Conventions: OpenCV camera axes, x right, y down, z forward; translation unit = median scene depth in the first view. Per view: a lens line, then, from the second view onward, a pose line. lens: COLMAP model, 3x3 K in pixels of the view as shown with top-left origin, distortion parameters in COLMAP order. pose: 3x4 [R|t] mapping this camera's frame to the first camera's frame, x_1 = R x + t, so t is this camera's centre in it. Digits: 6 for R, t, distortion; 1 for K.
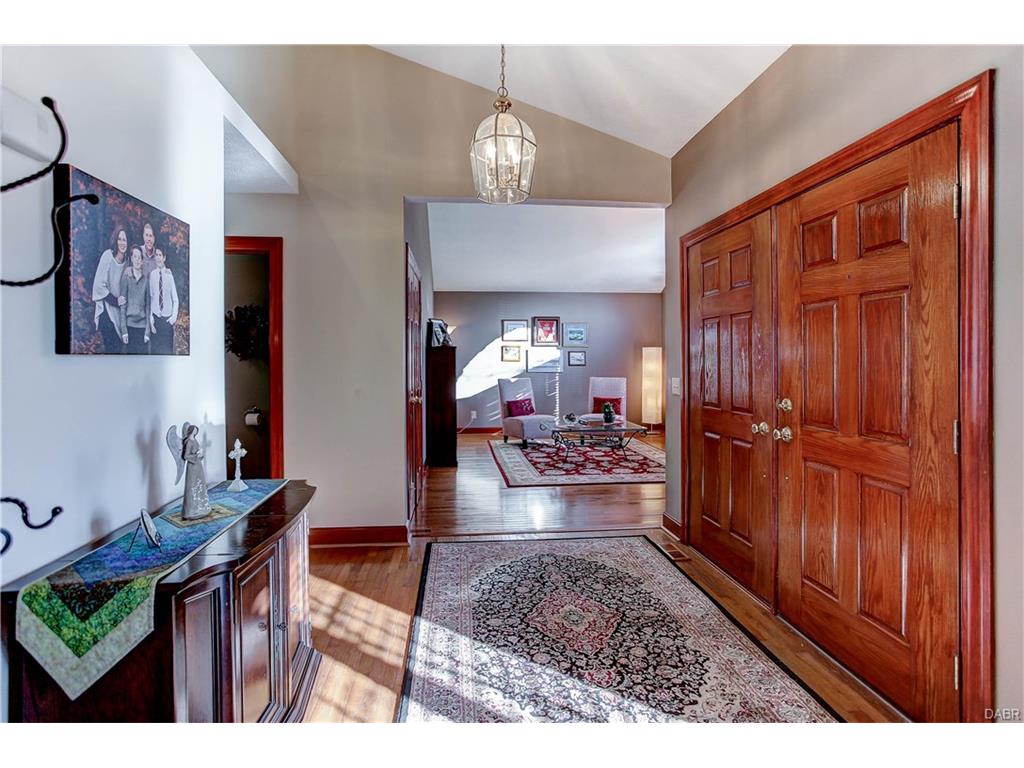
lens RADIAL K [[500.4, 0, 522.9], [0, 500.4, 357.5], [0, 0, 1]] dist [-0.048798, 0.026131]
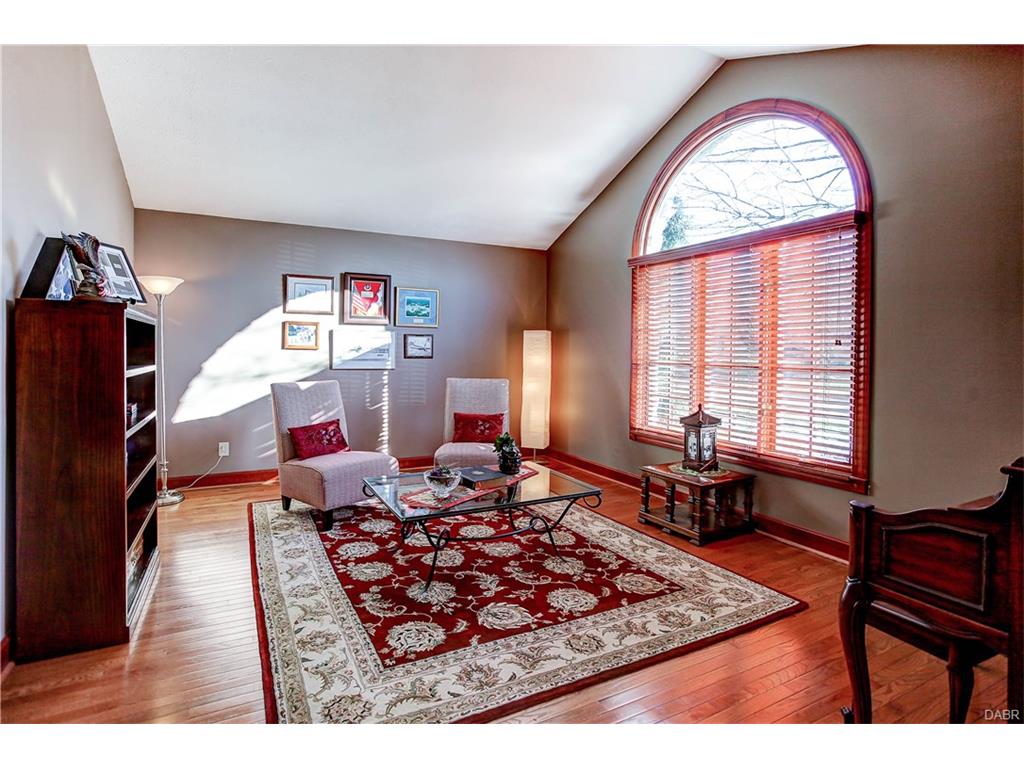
lens RADIAL K [[500.4, 0, 528.3], [0, 500.4, 361.9], [0, 0, 1]] dist [-0.048798, 0.026131]
pose [[0.923623, 0.005371, 0.383265, -0.003252], [-0.014101, 0.999701, 0.019971, 0.018689], [-0.383044, -0.023850, 0.923422, 1.117008]]
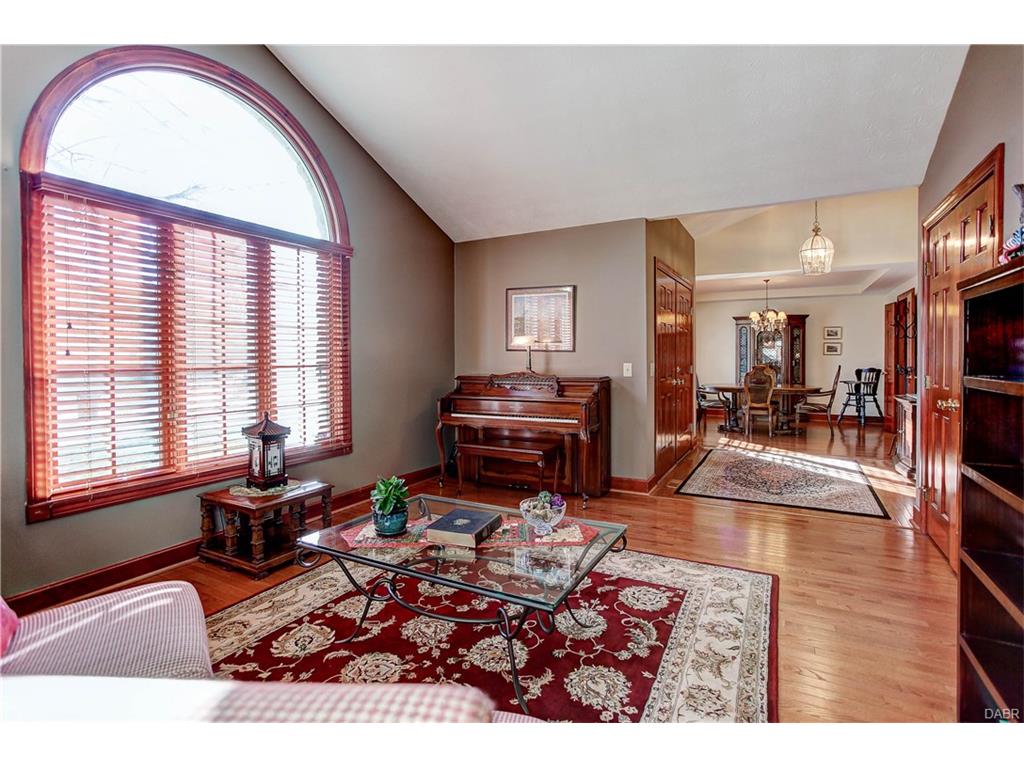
lens RADIAL K [[500.4, 0, 523.9], [0, 500.4, 364.4], [0, 0, 1]] dist [-0.048798, 0.026131]
pose [[-0.810621, 0.001241, 0.585569, -0.223250], [0.009558, 0.999893, 0.011113, 0.040729], [-0.585493, 0.014605, -0.810546, 2.827067]]
